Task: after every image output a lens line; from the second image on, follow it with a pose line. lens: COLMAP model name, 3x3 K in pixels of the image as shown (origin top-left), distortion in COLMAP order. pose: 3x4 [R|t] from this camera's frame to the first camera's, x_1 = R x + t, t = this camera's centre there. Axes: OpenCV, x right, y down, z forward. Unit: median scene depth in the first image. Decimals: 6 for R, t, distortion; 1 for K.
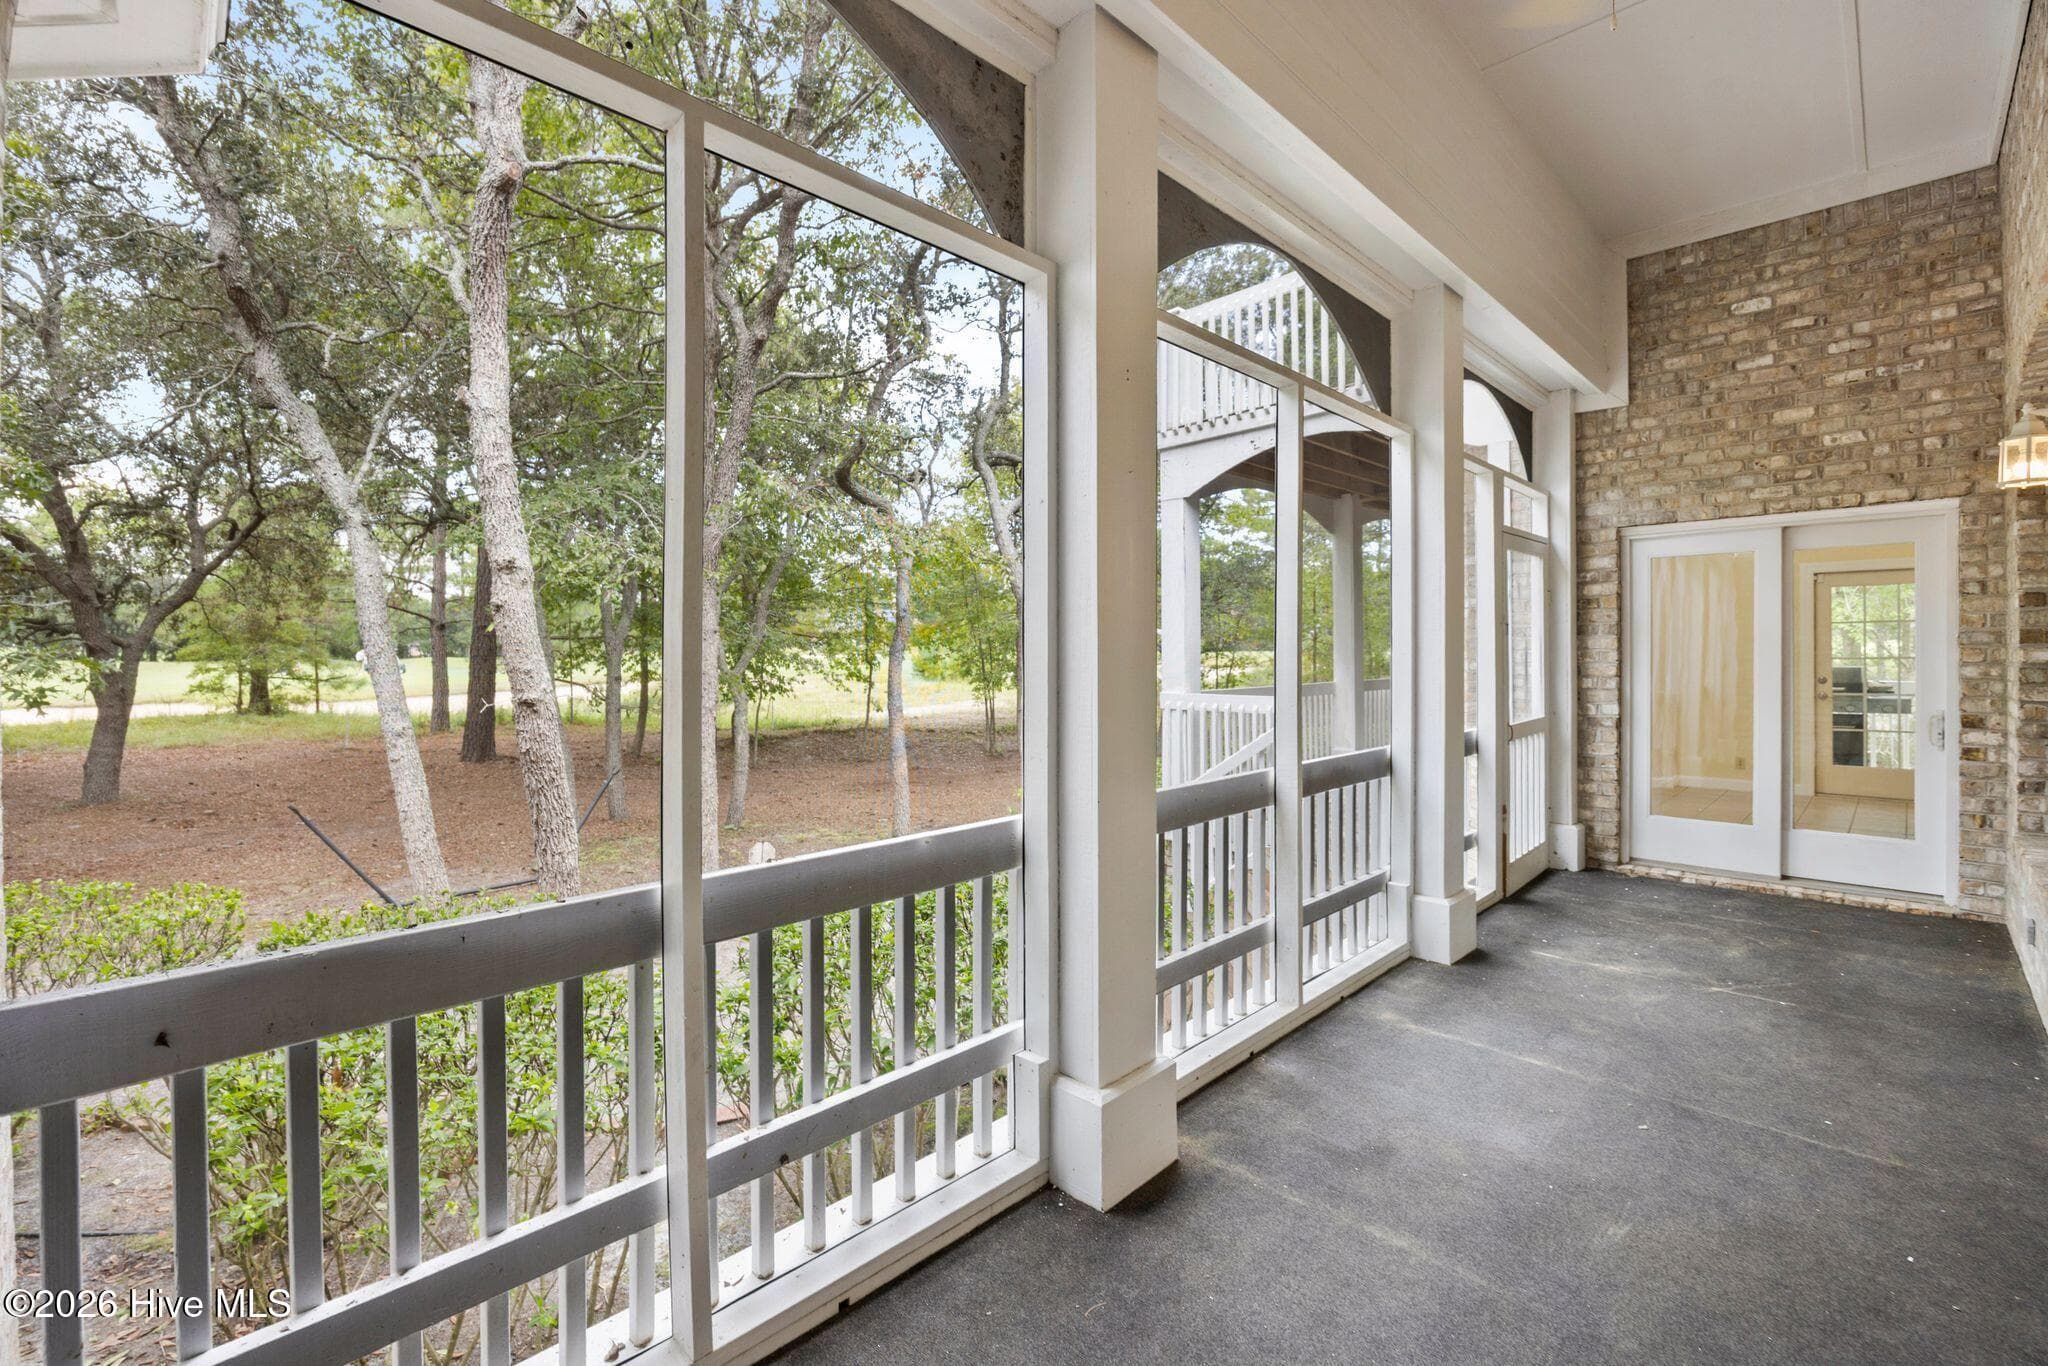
lens RADIAL K [[885.3, 0, 1028.5], [0, 885.3, 665.5], [0, 0, 1]] dist [-0.015914, -0.000088]
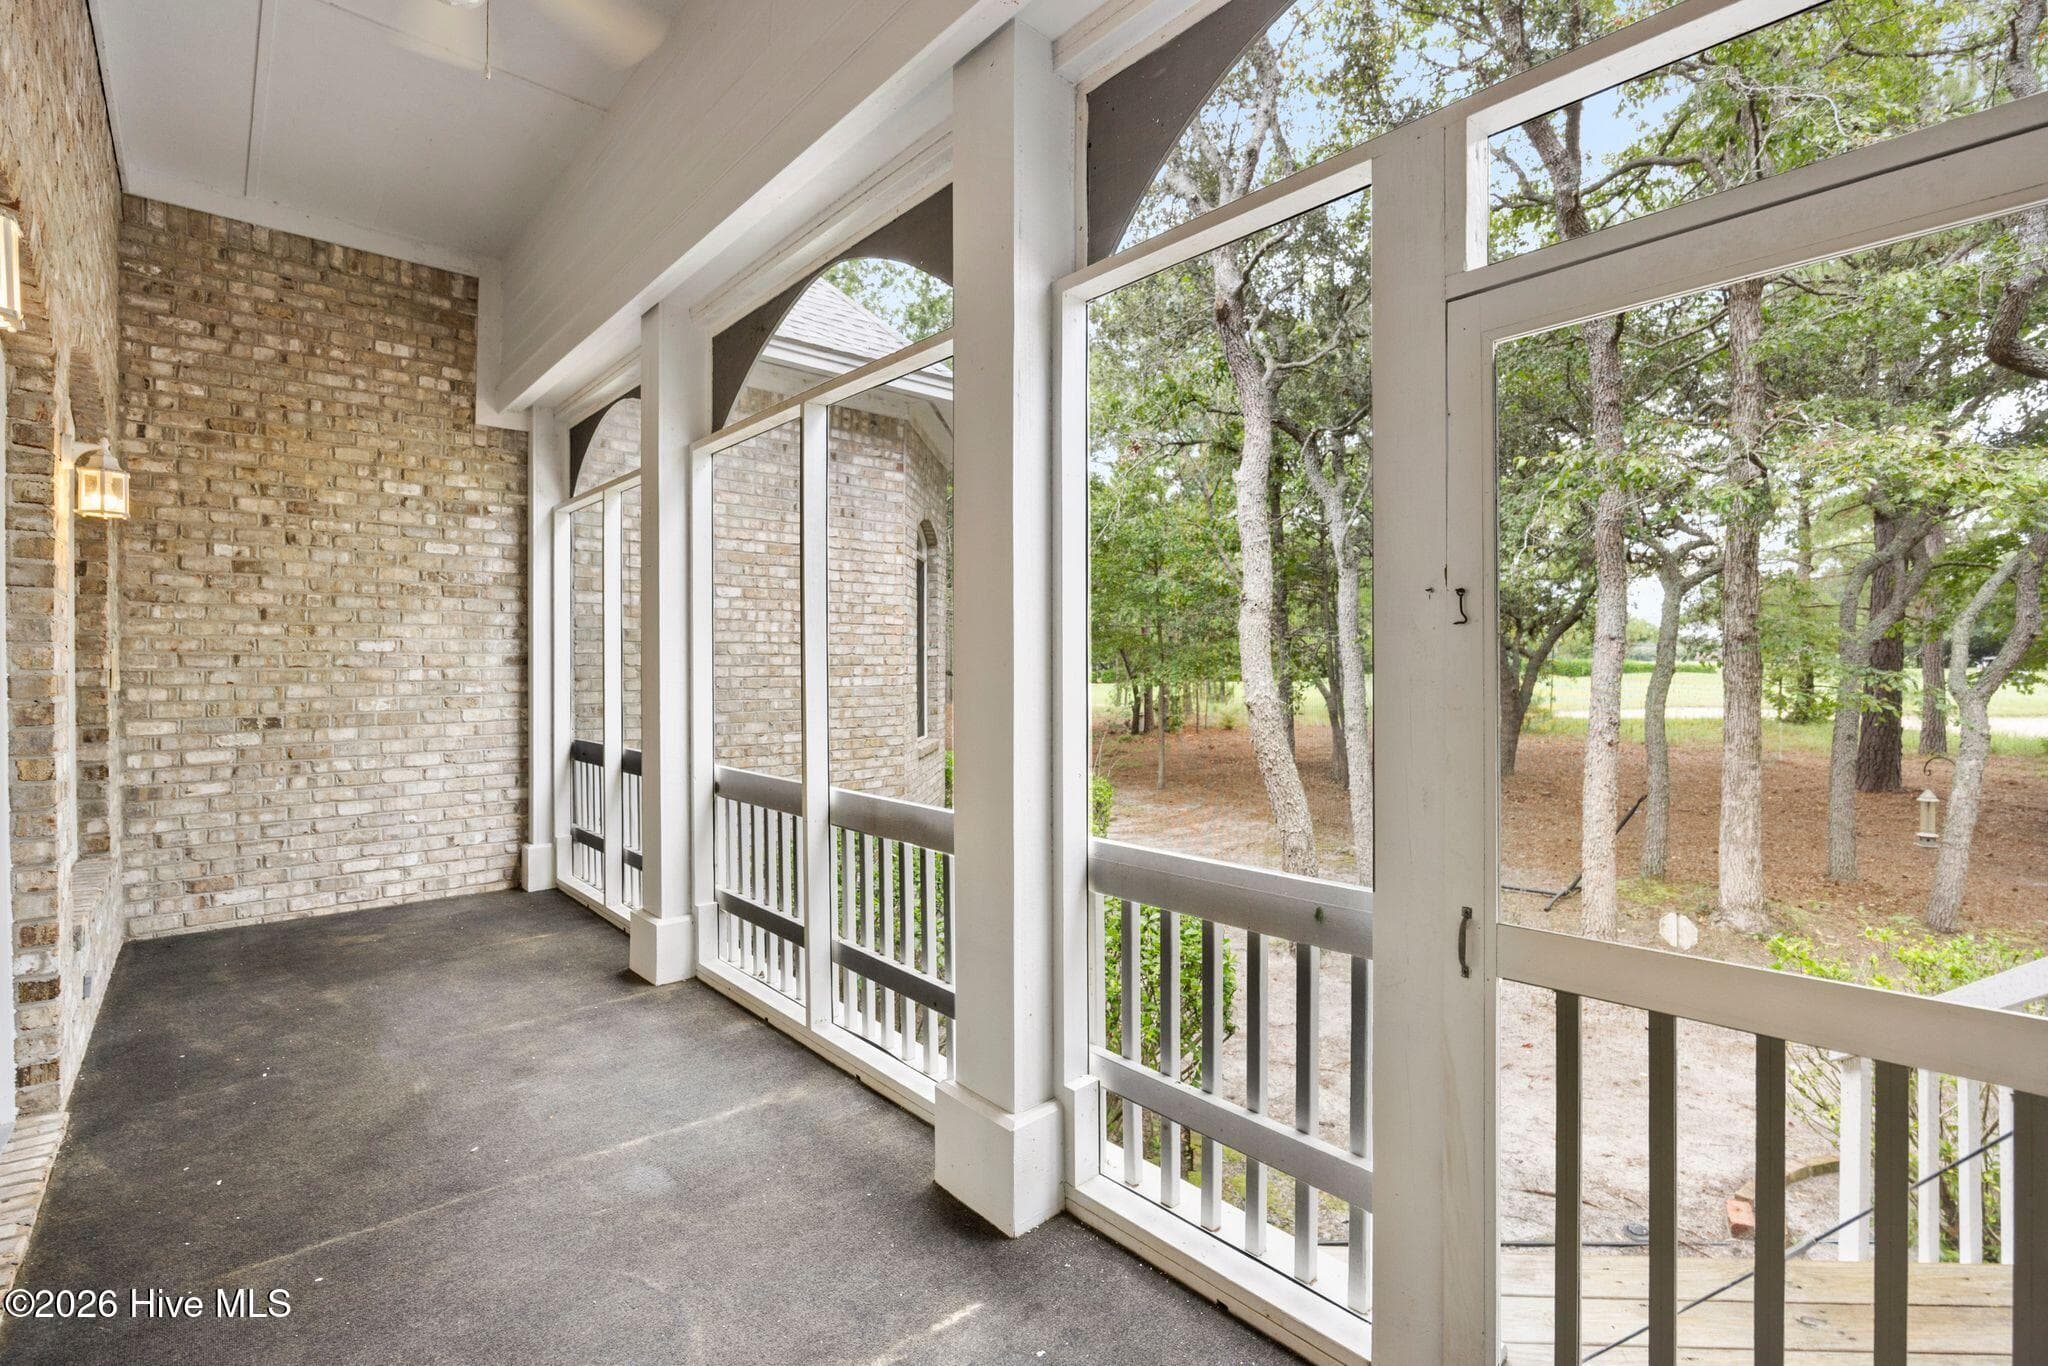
lens RADIAL K [[885.3, 0, 1029.0], [0, 885.3, 678.5], [0, 0, 1]] dist [-0.015914, -0.000088]
pose [[-0.044436, 0.014810, -0.998902, 1.300111], [-0.009038, 0.999843, 0.015226, -0.026157], [0.998971, 0.009704, -0.044296, 1.303339]]
